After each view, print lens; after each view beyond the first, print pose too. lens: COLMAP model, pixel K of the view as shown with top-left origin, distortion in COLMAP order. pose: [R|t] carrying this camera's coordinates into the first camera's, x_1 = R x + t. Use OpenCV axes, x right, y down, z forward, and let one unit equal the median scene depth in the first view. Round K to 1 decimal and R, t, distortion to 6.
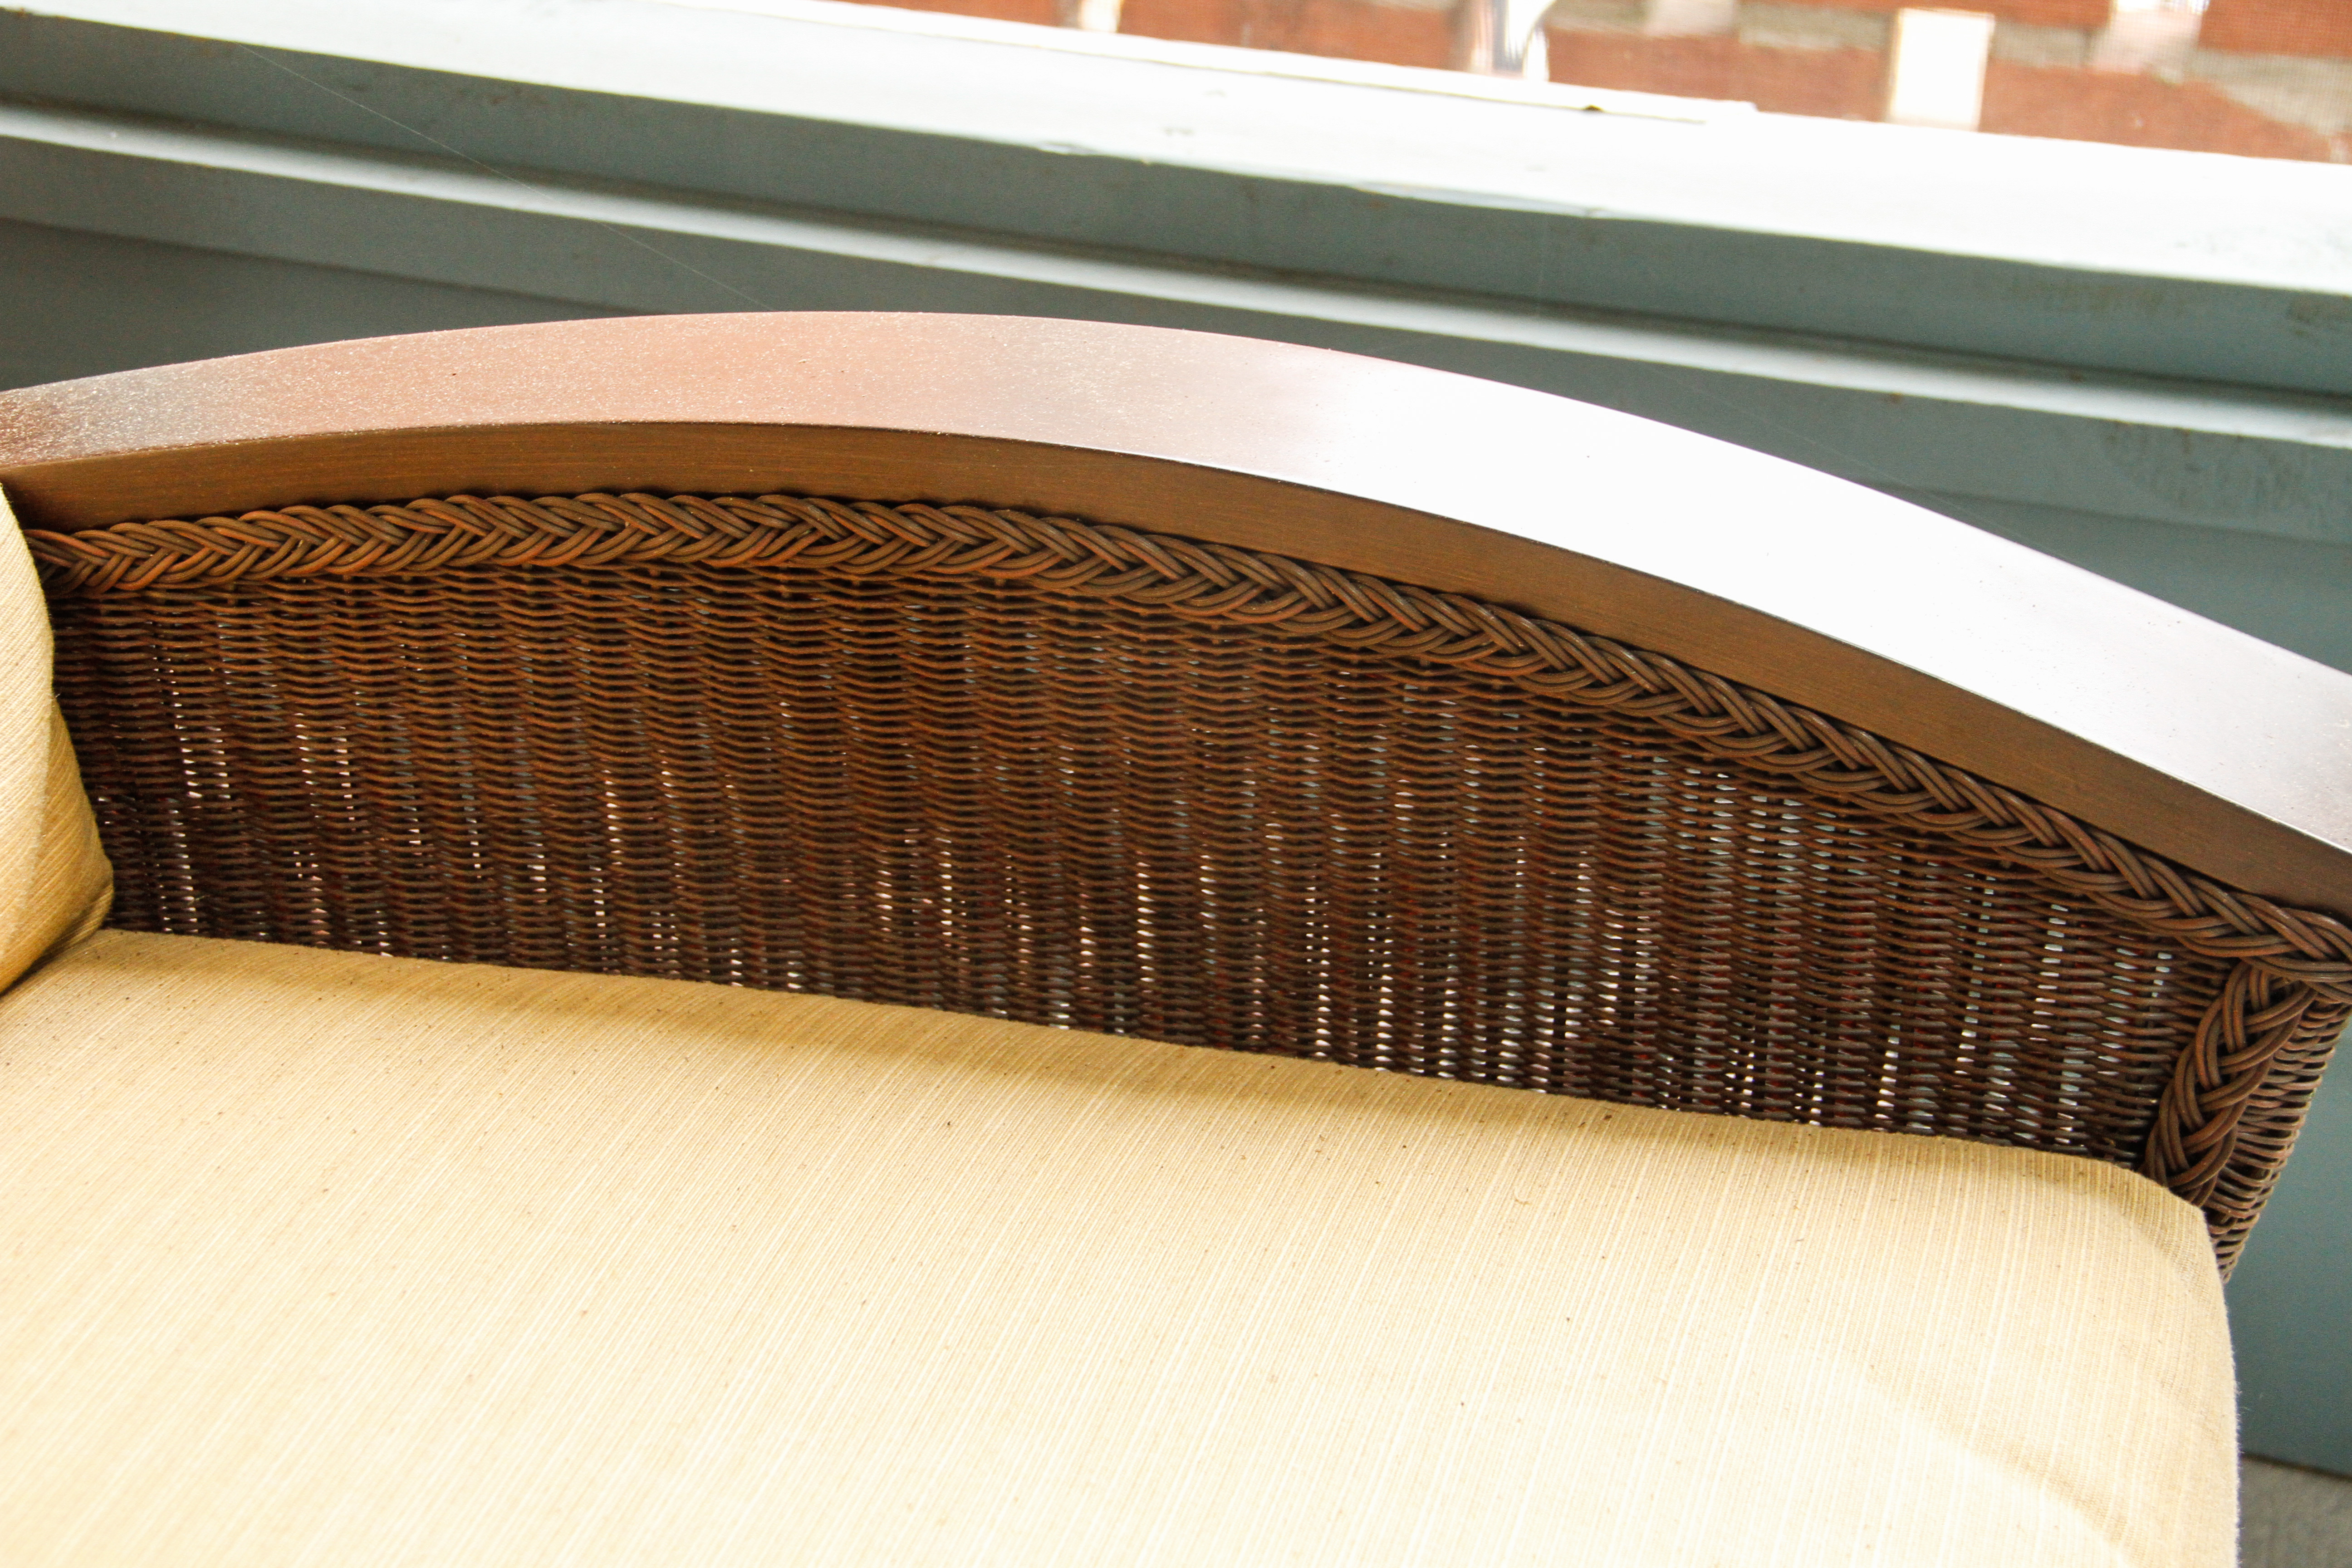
lens RADIAL K [[3732.6, 0, 1172.5], [0, 3732.6, 788.4], [0, 0, 1]] dist [0.198254, 0.000000]
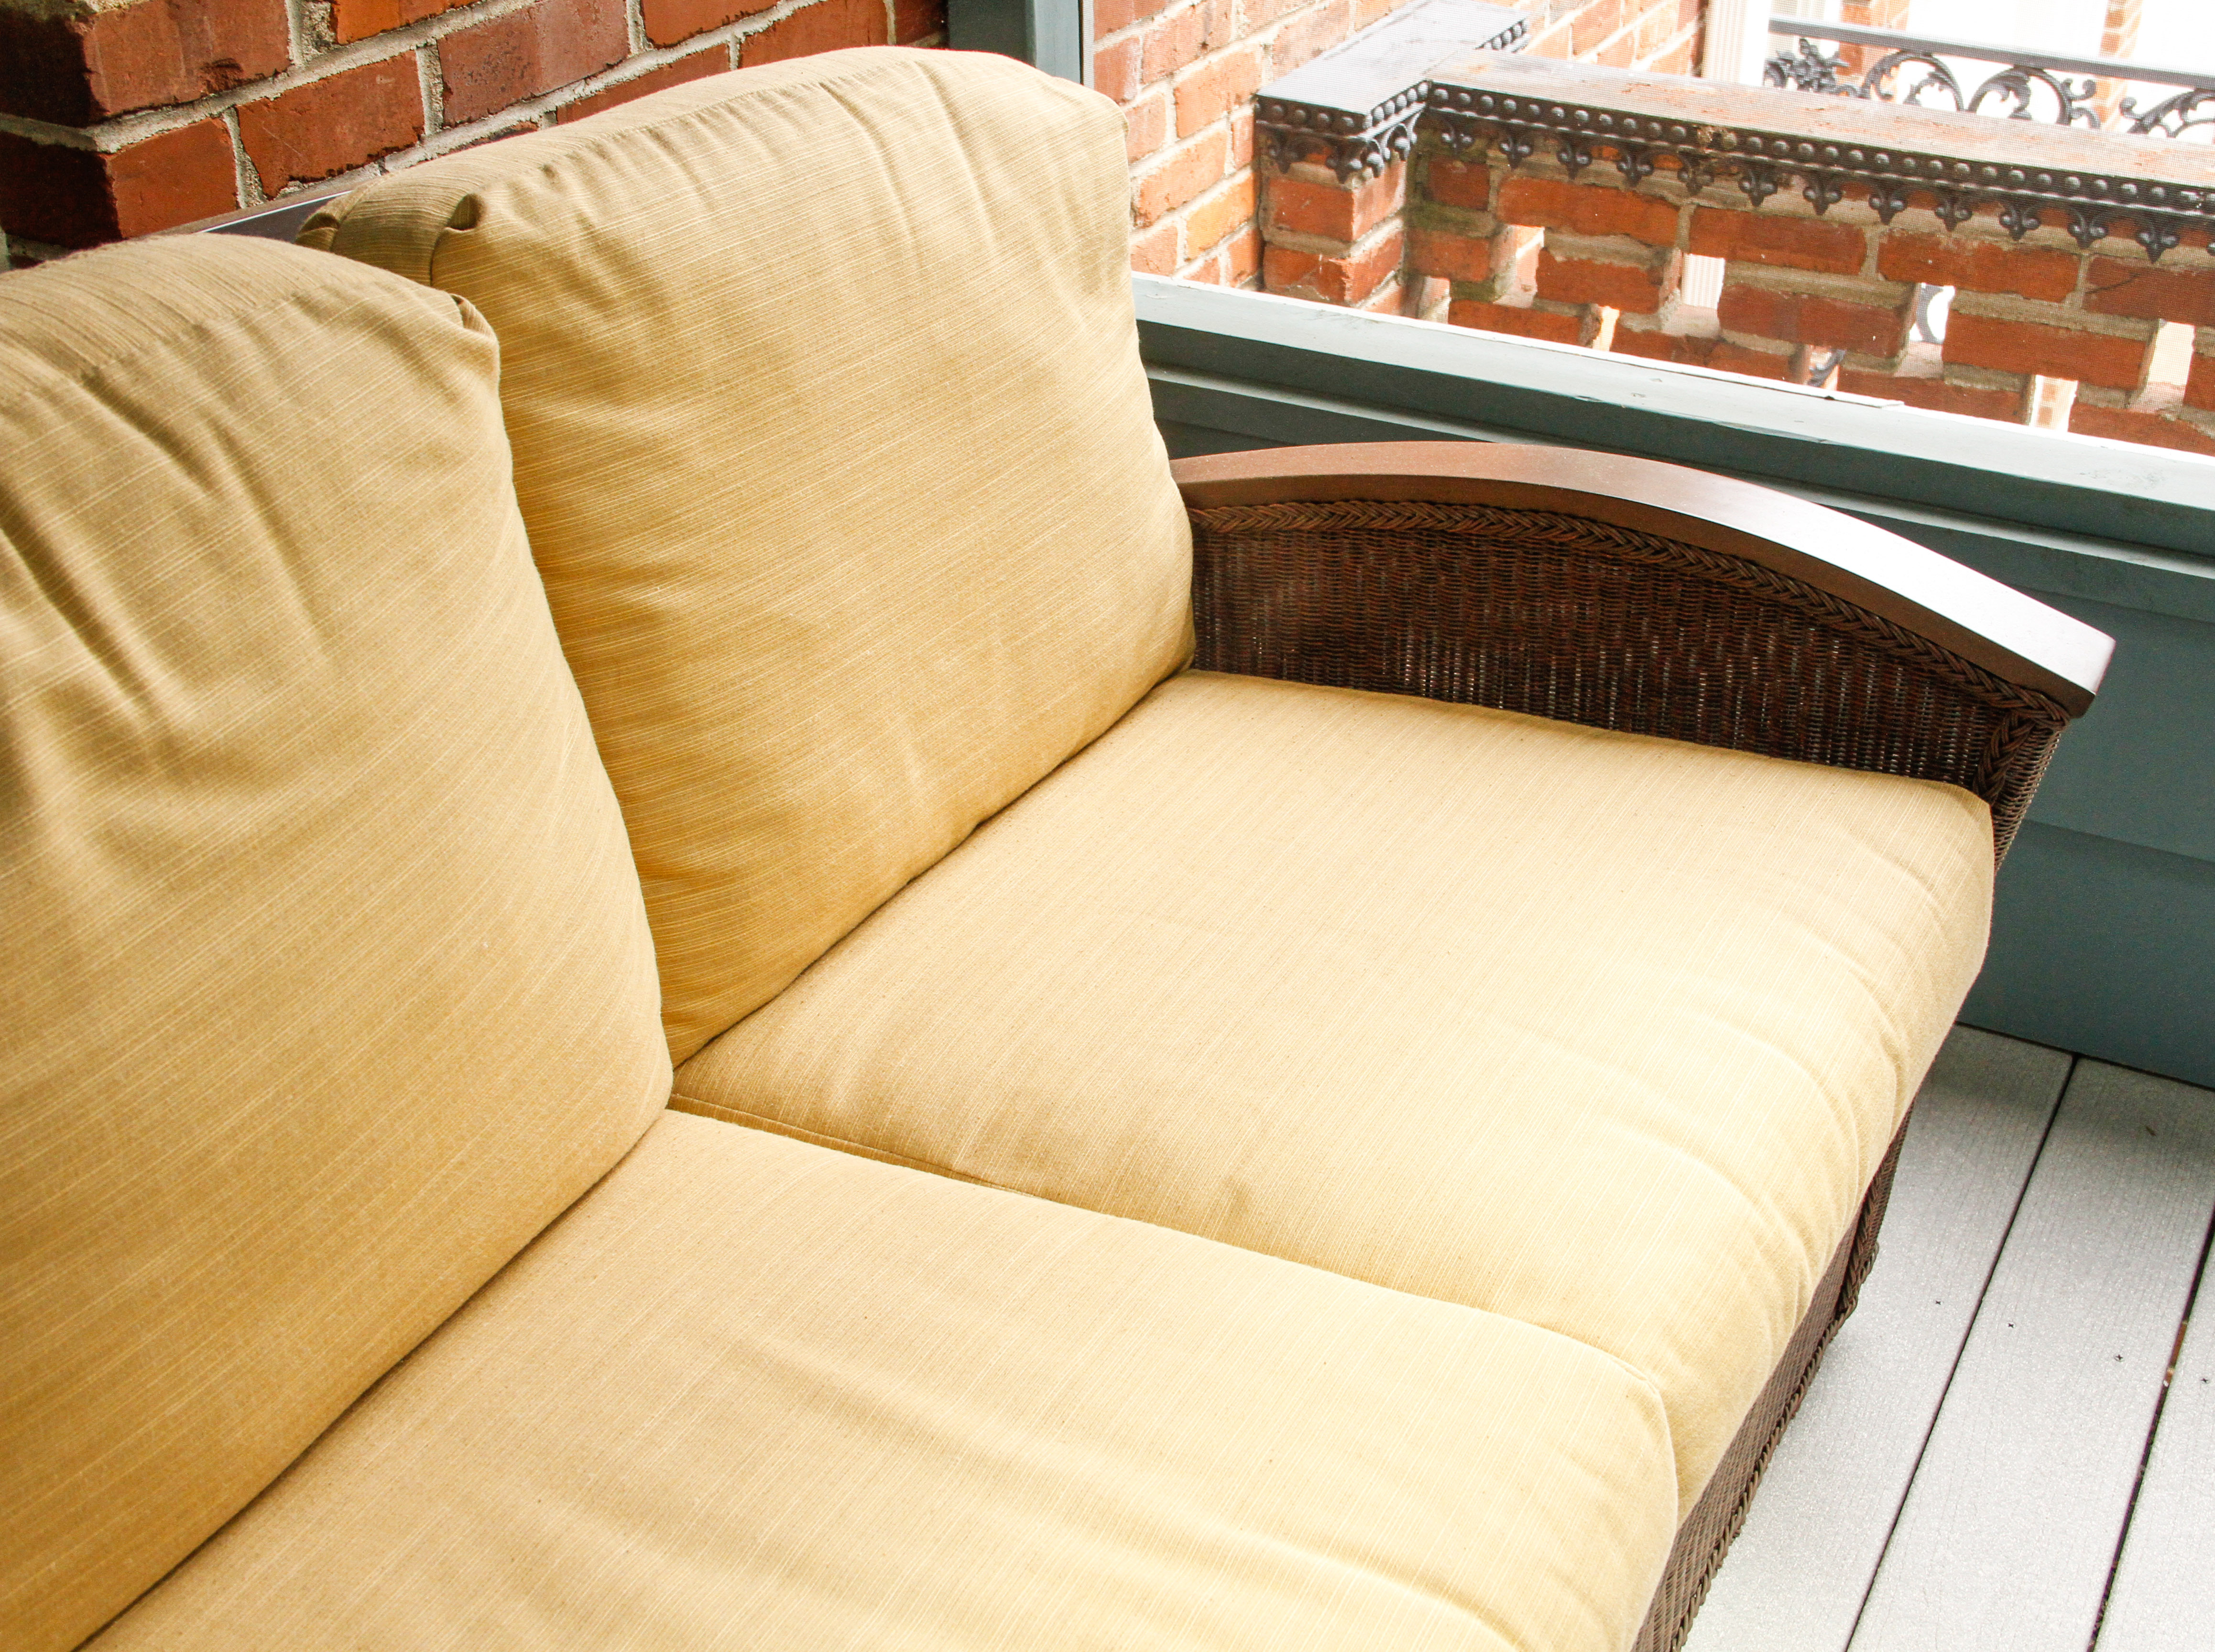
lens RADIAL K [[2861.6, 0, 1205.5], [0, 2861.6, 793.8], [0, 0, 1]] dist [0.104196, 0.000000]
pose [[0.987357, 0.088006, -0.131835, -0.007665], [-0.094436, 0.994588, -0.043330, 0.239164], [0.127308, 0.055232, 0.990324, -1.069826]]
